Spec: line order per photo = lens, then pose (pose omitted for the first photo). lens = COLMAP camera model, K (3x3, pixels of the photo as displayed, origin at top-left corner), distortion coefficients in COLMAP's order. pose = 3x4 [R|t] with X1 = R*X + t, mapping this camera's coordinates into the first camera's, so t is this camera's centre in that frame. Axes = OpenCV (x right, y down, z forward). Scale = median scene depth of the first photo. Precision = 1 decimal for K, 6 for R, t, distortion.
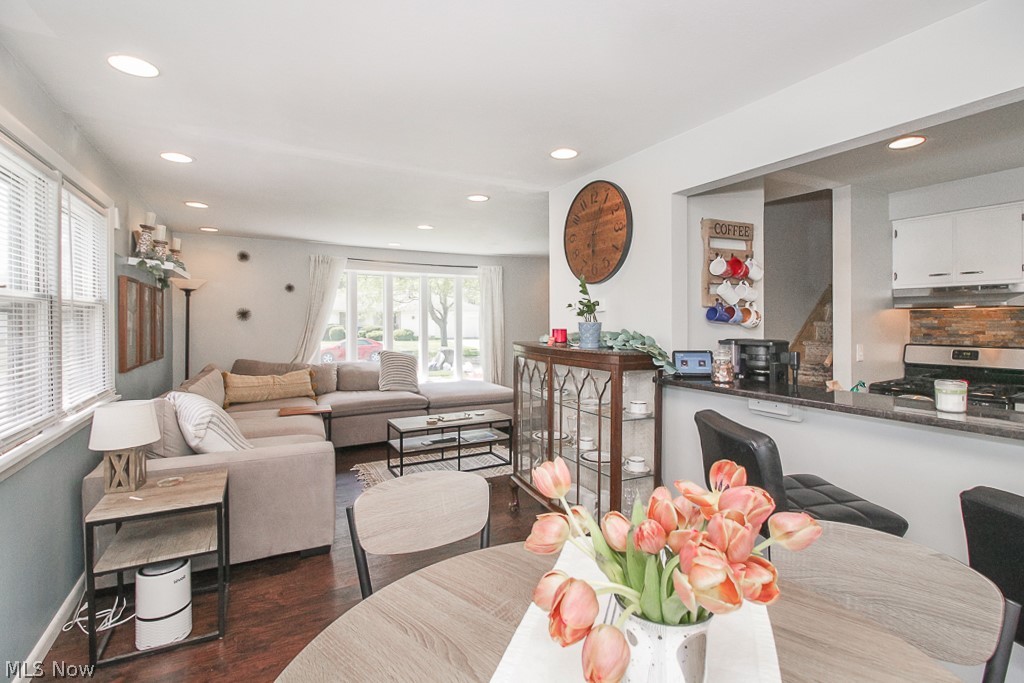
lens RADIAL K [[476.0, 0, 510.3], [0, 476.0, 327.6], [0, 0, 1]] dist [0.023250, -0.016320]
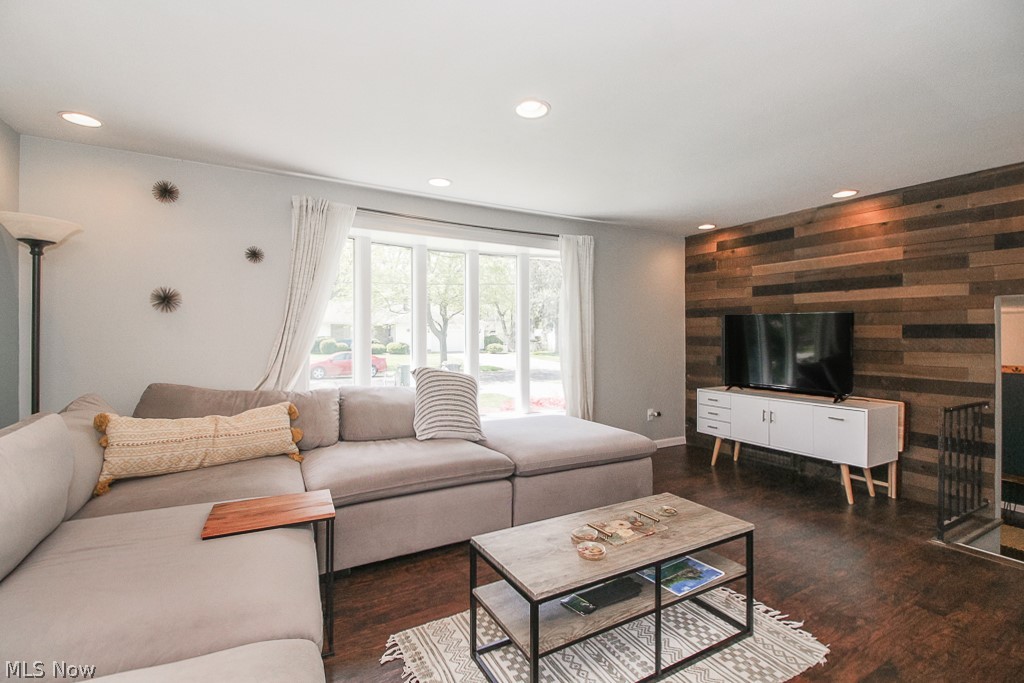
lens RADIAL K [[471.6, 0, 512.0], [0, 471.6, 341.5], [0, 0, 1]] dist [-0.001957, -0.001094]
pose [[0.999657, 0.004804, 0.025744, -0.178777], [-0.004750, 0.999986, -0.002178, 0.018354], [-0.025754, 0.002055, 0.999666, 0.452417]]
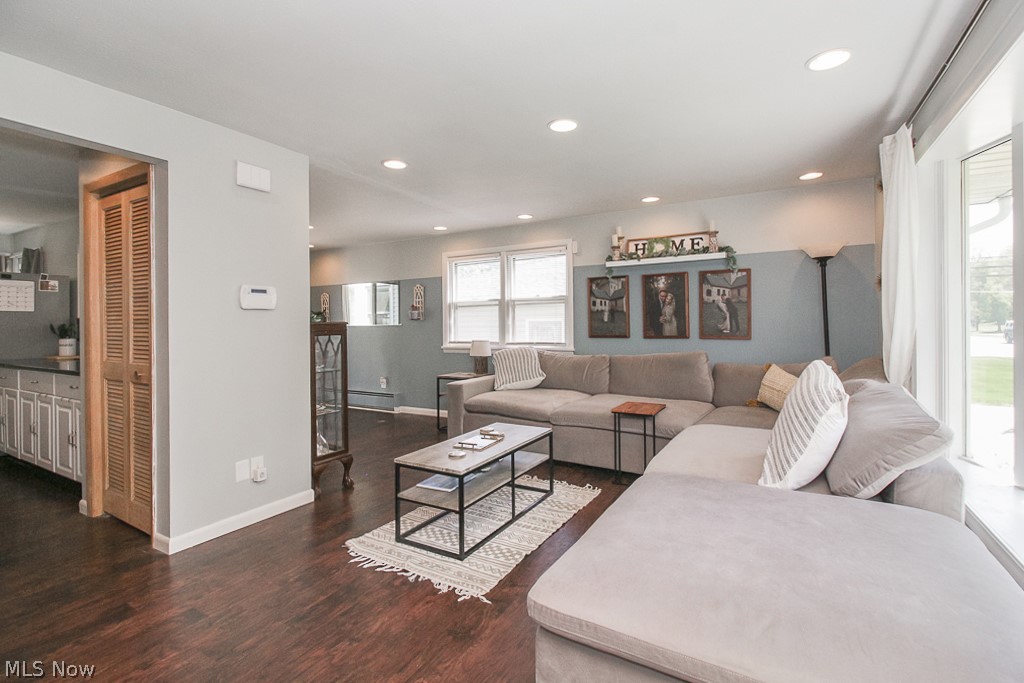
lens RADIAL K [[476.0, 0, 510.3], [0, 476.0, 327.6], [0, 0, 1]] dist [0.023250, -0.016320]
pose [[-0.858468, 0.014853, -0.512653, 0.142153], [0.005544, 0.999791, 0.019683, 0.013901], [0.512838, 0.014055, -0.858370, 1.238144]]
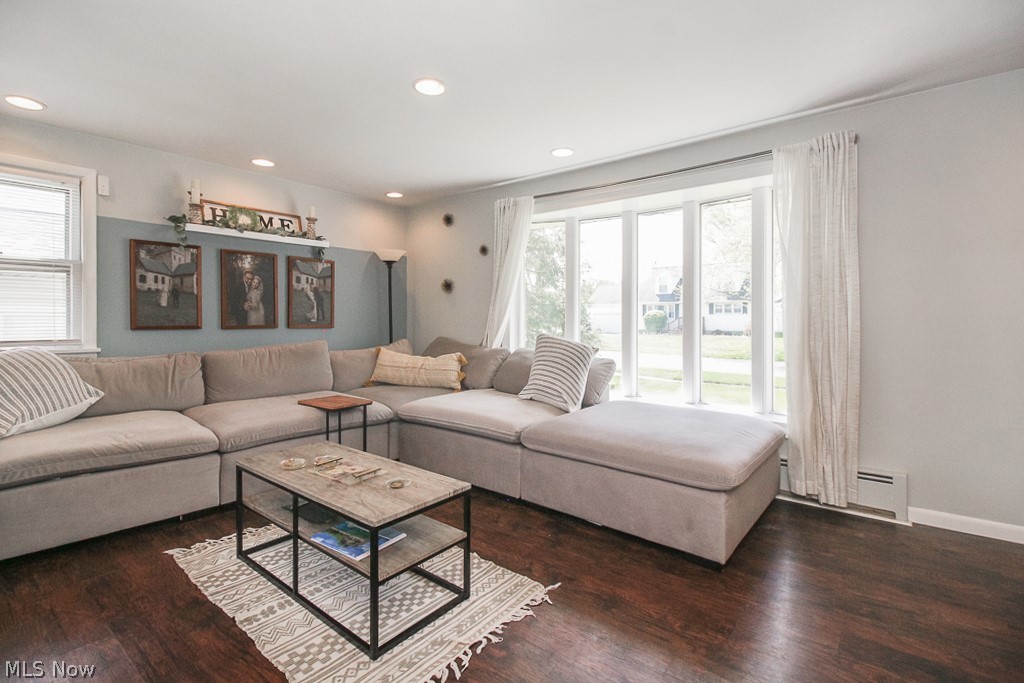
lens RADIAL K [[476.0, 0, 510.3], [0, 476.0, 327.6], [0, 0, 1]] dist [0.023250, -0.016320]
pose [[0.387559, 0.021299, -0.921599, 0.284440], [-0.015405, 0.999743, 0.016627, 0.031231], [0.921716, 0.007753, 0.387788, 0.751425]]
